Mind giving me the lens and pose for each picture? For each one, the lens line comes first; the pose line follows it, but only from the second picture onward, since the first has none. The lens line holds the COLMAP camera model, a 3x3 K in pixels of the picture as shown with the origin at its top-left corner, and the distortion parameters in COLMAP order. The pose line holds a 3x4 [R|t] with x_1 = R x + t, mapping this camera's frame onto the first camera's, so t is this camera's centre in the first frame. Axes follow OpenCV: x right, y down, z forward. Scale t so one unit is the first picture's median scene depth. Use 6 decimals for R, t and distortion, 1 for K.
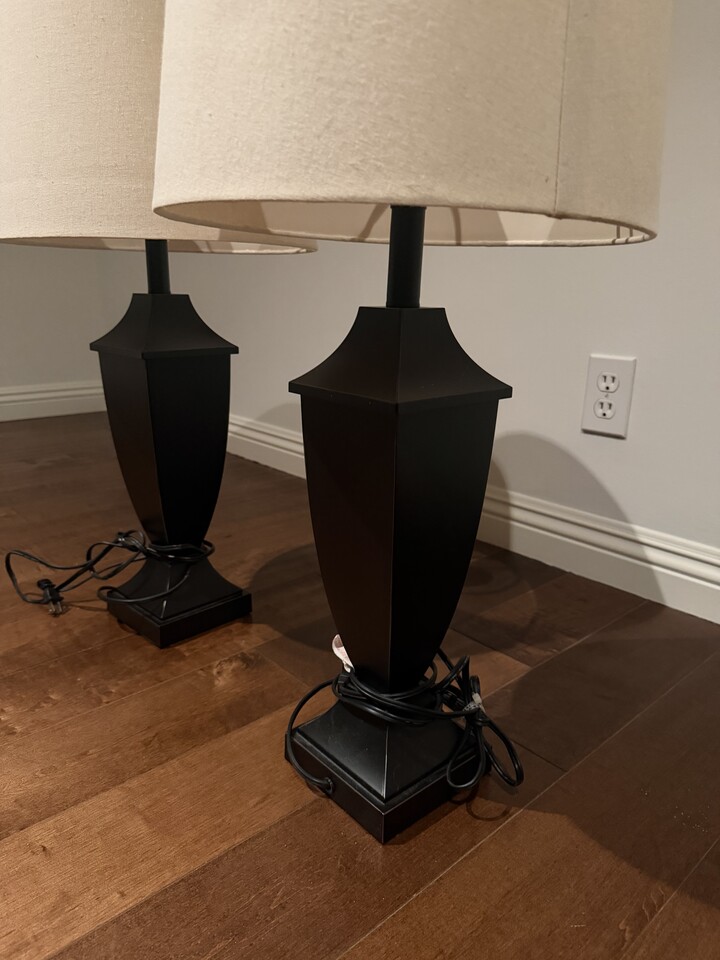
lens RADIAL K [[680.3, 0, 340.6], [0, 680.3, 492.7], [0, 0, 1]] dist [0.026190, -0.037946]
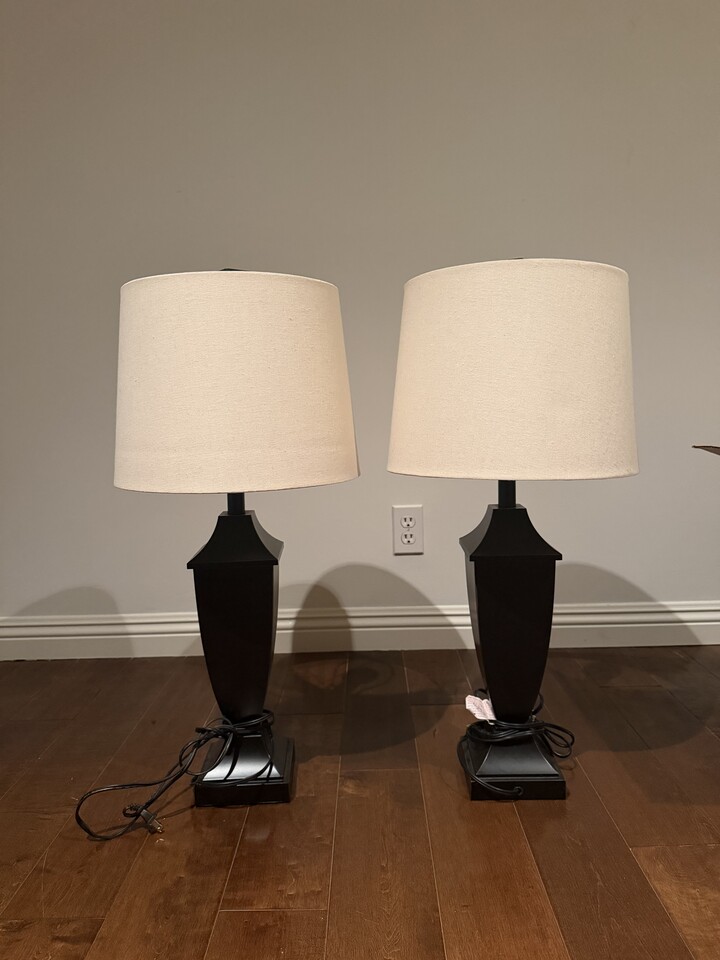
lens RADIAL K [[680.3, 0, 351.7], [0, 680.3, 490.9], [0, 0, 1]] dist [0.026190, -0.037946]
pose [[0.681555, -0.132546, 0.719663, -0.964452], [0.258726, 0.963586, -0.067554, -0.183879], [-0.684503, 0.232238, 0.691029, -0.024198]]
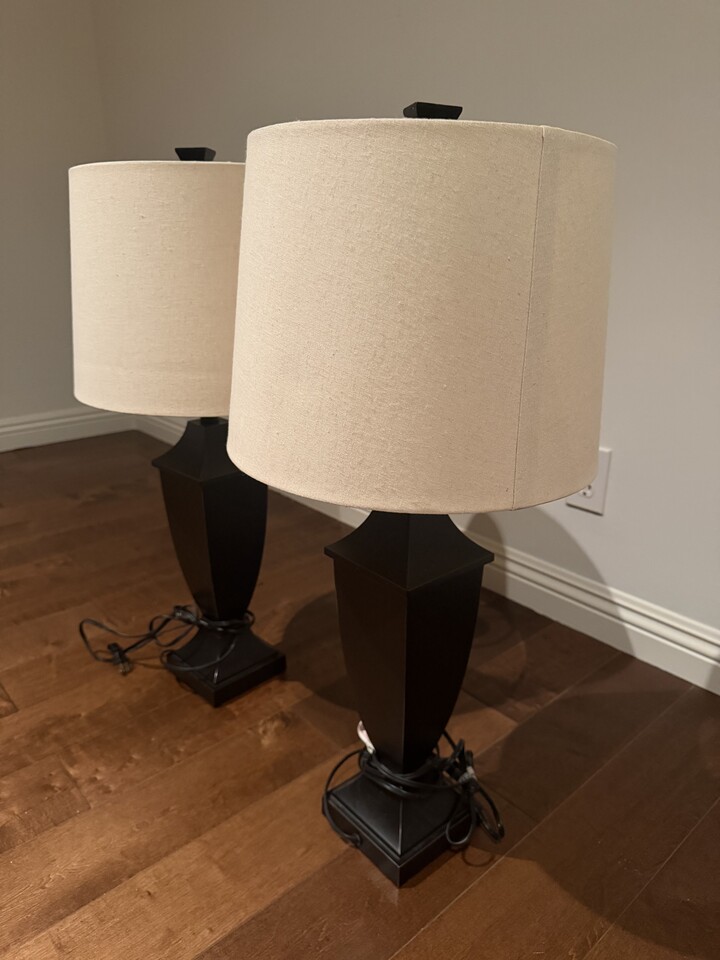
lens RADIAL K [[680.3, 0, 343.9], [0, 680.3, 493.4], [0, 0, 1]] dist [0.026190, -0.037946]
pose [[0.999891, -0.010921, -0.009936, -0.015649], [0.011455, 0.998399, 0.055394, -0.218301], [0.009315, -0.055501, 0.998415, -0.196138]]
